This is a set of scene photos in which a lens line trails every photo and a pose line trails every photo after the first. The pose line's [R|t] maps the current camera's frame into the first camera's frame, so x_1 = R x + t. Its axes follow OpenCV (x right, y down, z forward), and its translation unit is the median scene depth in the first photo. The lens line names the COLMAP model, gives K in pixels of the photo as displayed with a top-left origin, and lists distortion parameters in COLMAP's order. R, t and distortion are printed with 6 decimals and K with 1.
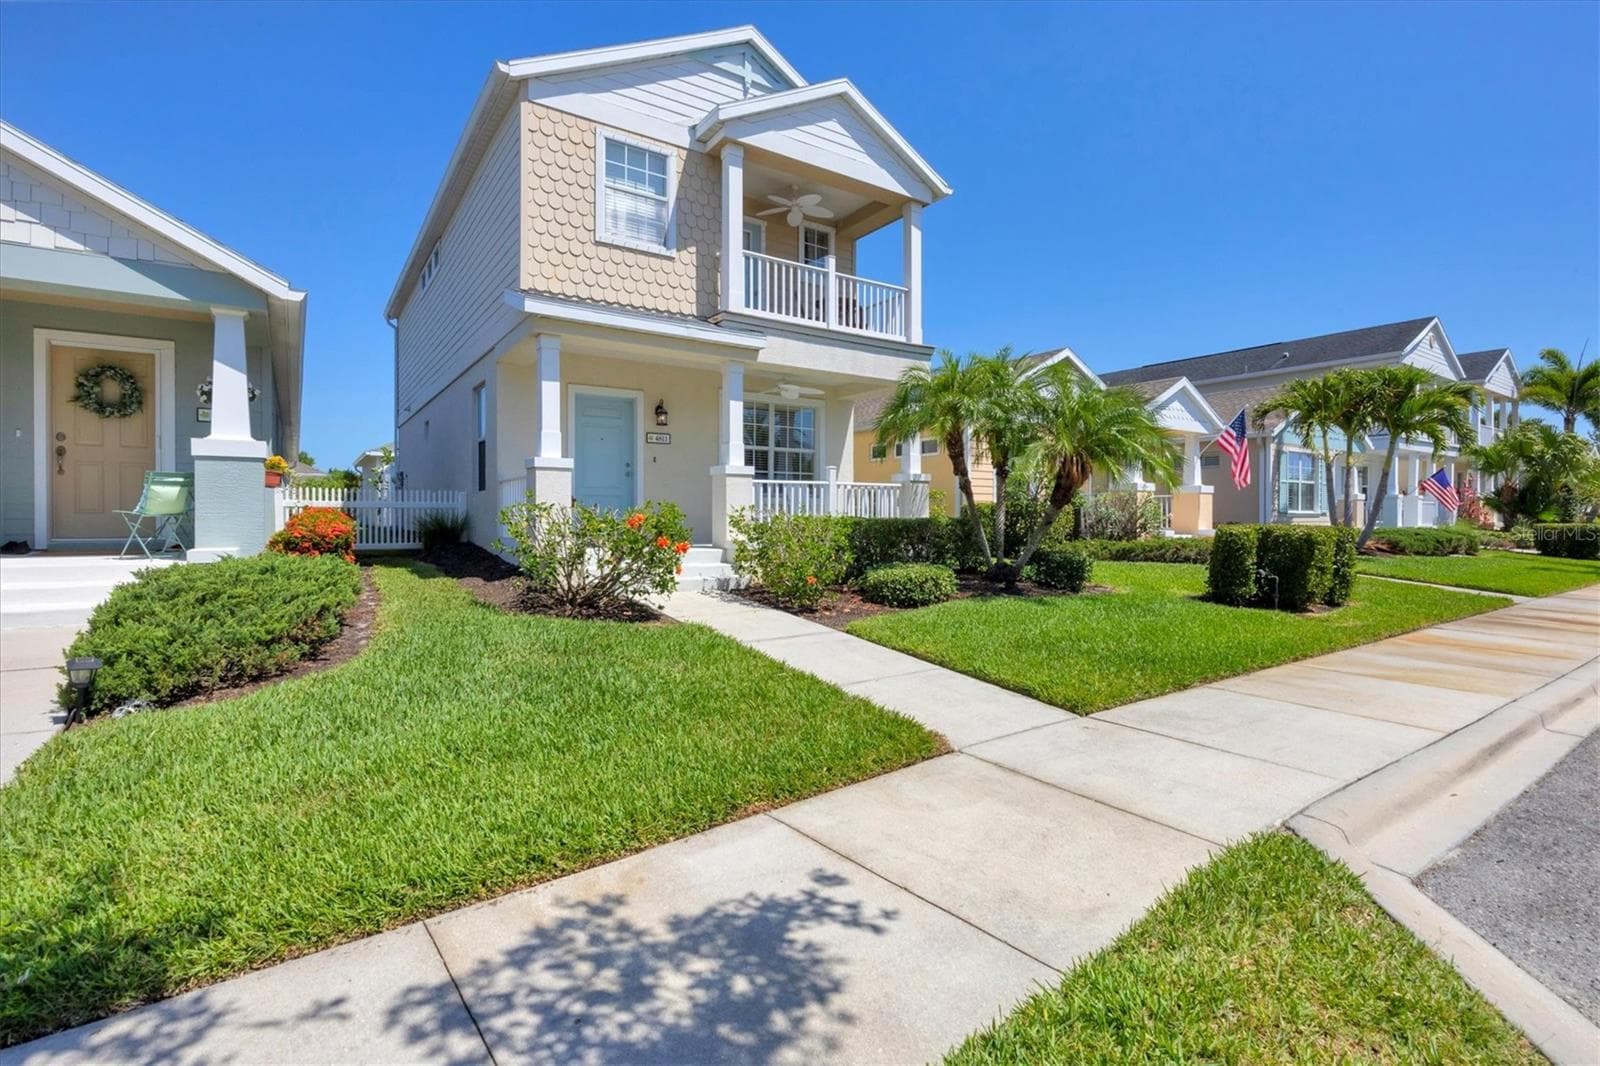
lens RADIAL K [[749.9, 0, 809.3], [0, 749.9, 525.2], [0, 0, 1]] dist [-0.002667, 0.000251]
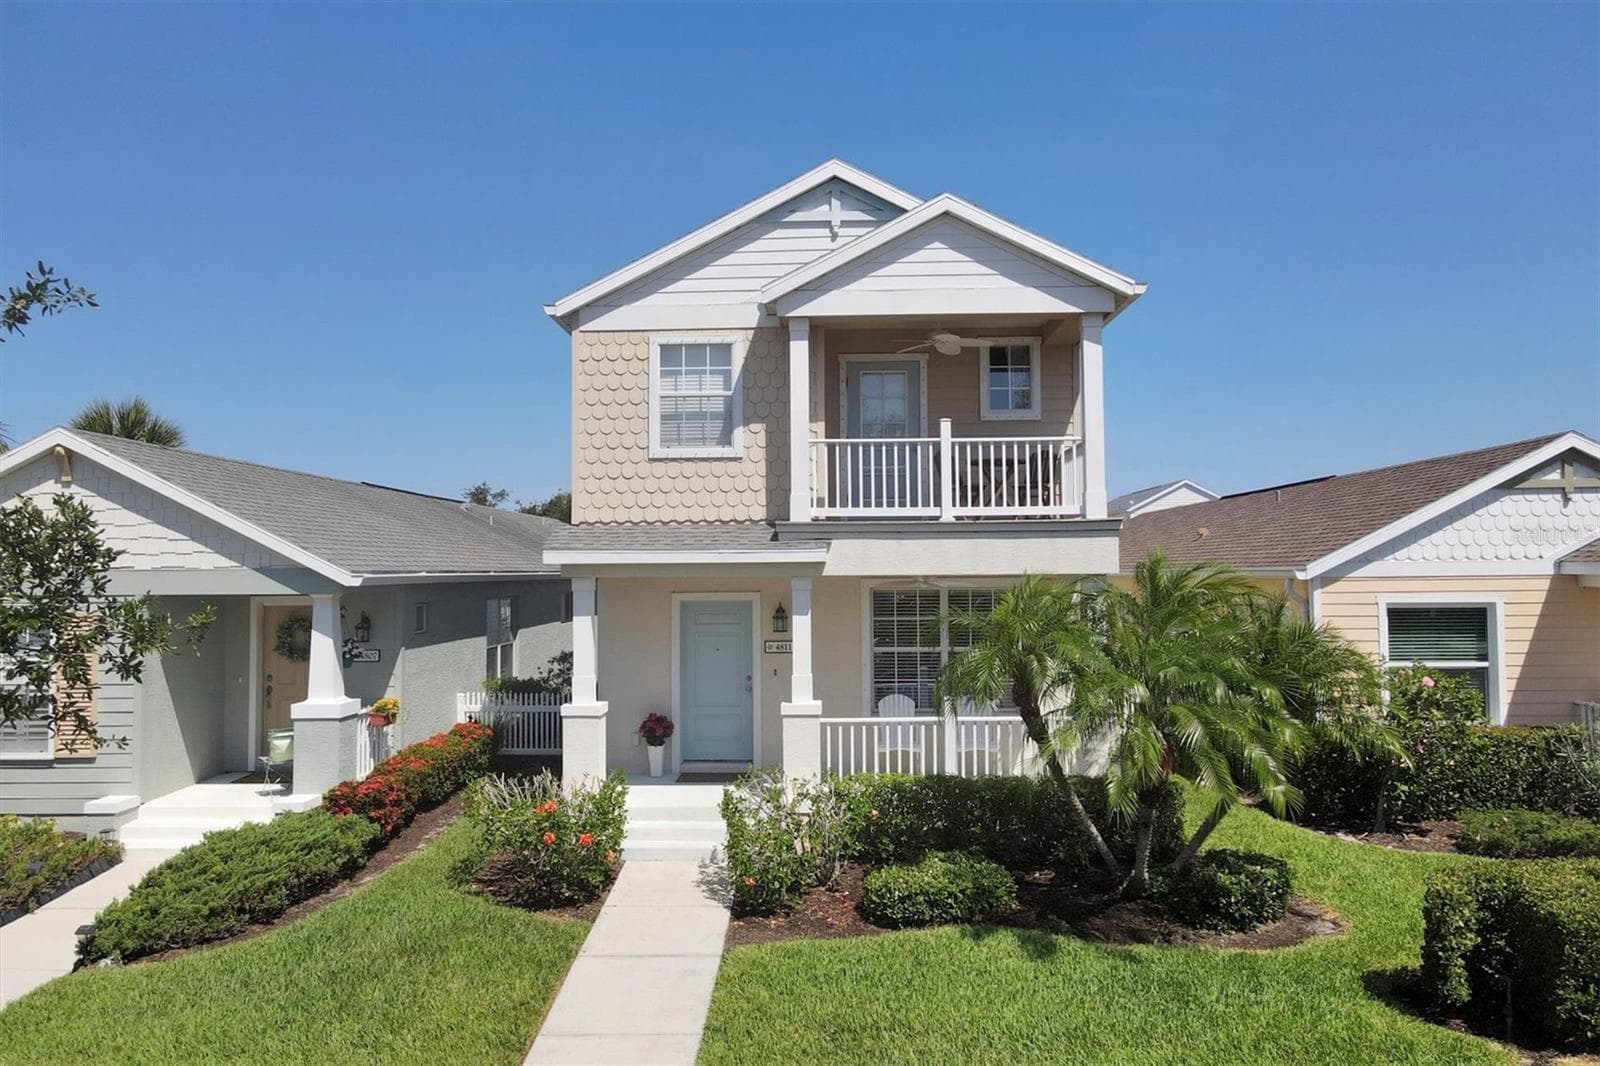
lens RADIAL K [[1213.7, 0, 809.0], [0, 1213.7, 523.0], [0, 0, 1]] dist [0.013396, 0.030288]
pose [[0.795737, -0.023488, -0.605187, 0.726350], [-0.000460, 0.999224, -0.039385, -0.225619], [0.605642, 0.031619, 0.795109, -0.063927]]
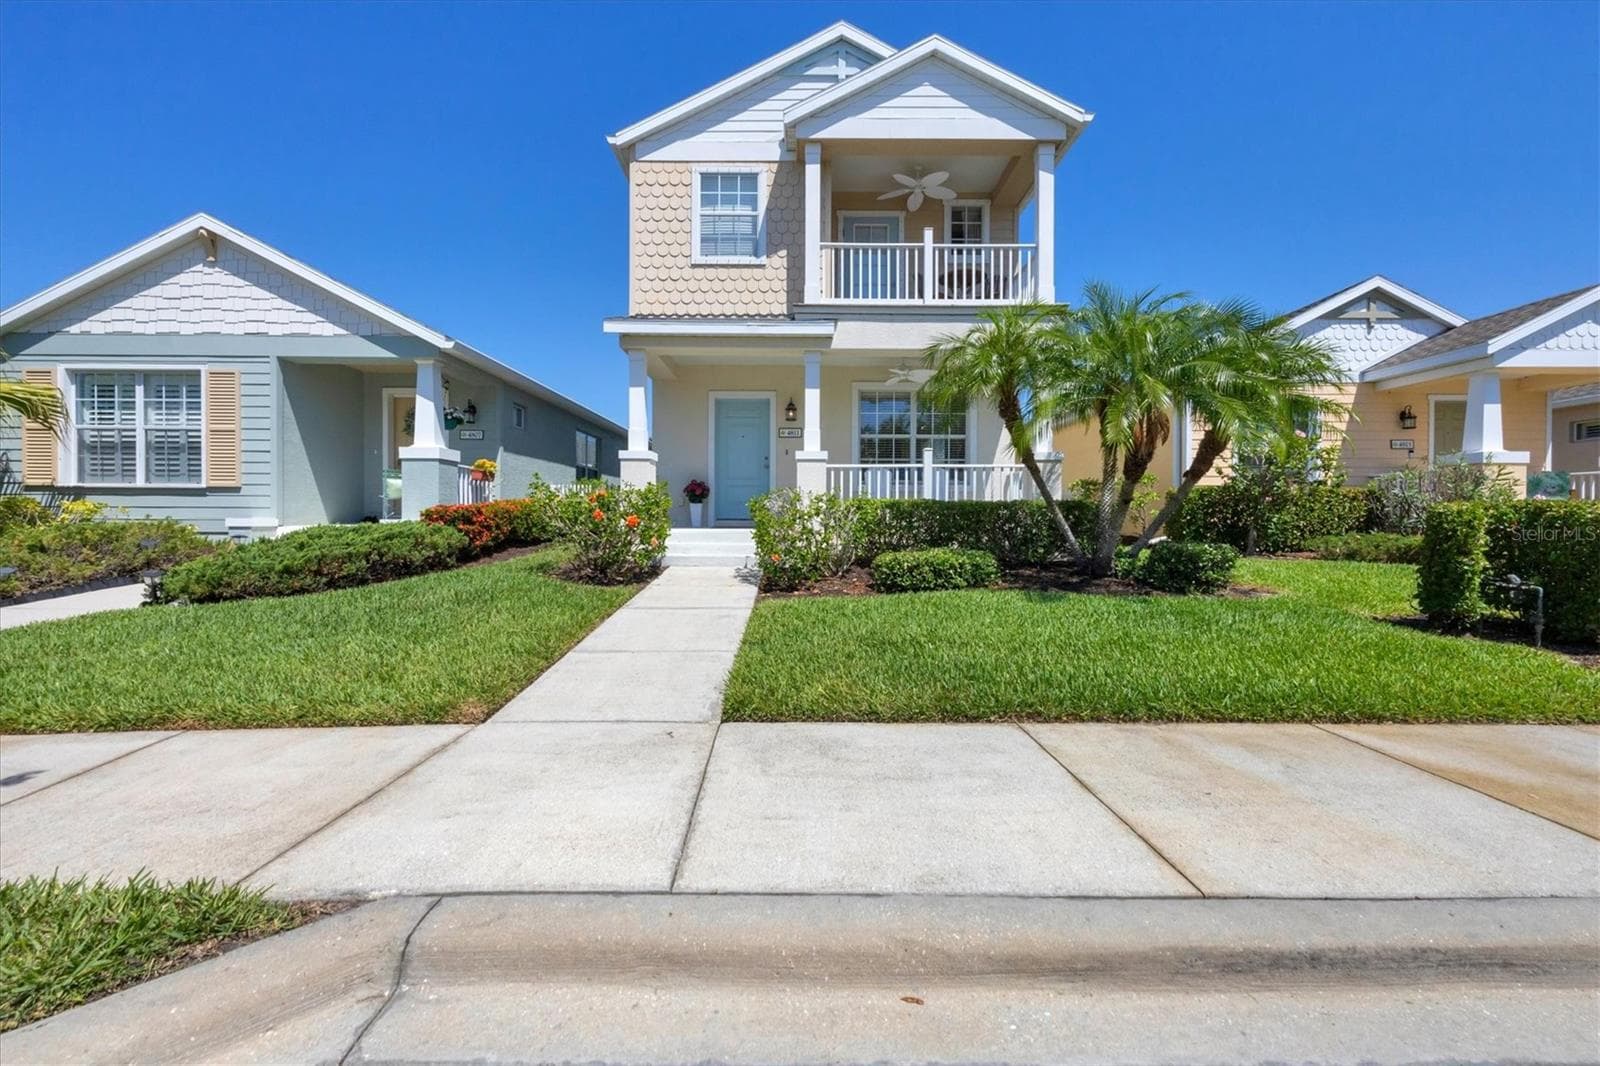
lens RADIAL K [[654.3, 0, 810.4], [0, 654.3, 529.6], [0, 0, 1]] dist [0.001618, 0.000353]
pose [[0.821035, 0.011220, -0.570767, 0.423943], [-0.011868, 0.999926, 0.002584, 0.026928], [0.570754, 0.004652, 0.821108, 0.254121]]
